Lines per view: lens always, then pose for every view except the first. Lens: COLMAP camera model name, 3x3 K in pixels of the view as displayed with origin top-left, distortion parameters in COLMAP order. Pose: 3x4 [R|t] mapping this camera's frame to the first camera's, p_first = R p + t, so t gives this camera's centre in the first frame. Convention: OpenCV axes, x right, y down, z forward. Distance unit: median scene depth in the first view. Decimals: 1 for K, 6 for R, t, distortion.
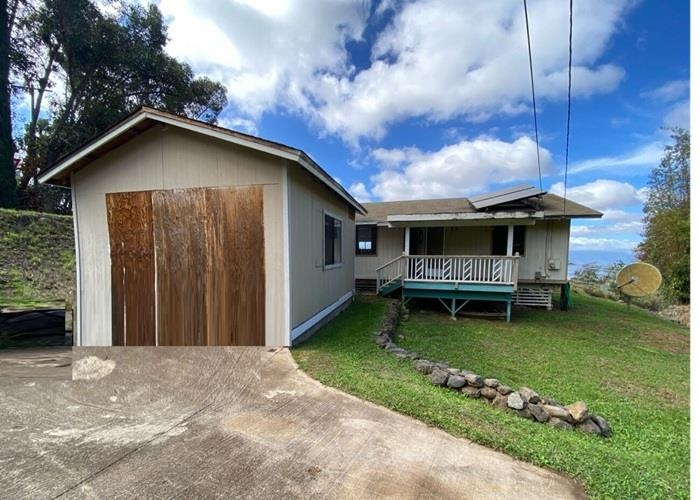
lens RADIAL K [[280.8, 0, 310.6], [0, 280.8, 254.7], [0, 0, 1]] dist [0.000882, -0.007522]
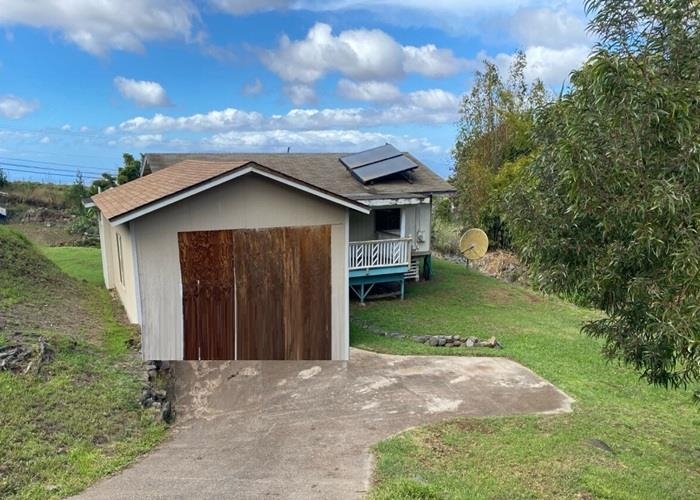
lens RADIAL K [[562.1, 0, 350.0], [0, 562.1, 250.0], [0, 0, 1]] dist [0.006452, 0.003223]
pose [[0.754463, -0.086022, 0.650681, -1.624500], [0.011336, 0.992934, 0.118125, -0.398752], [-0.656245, -0.081745, 0.750107, -0.898045]]
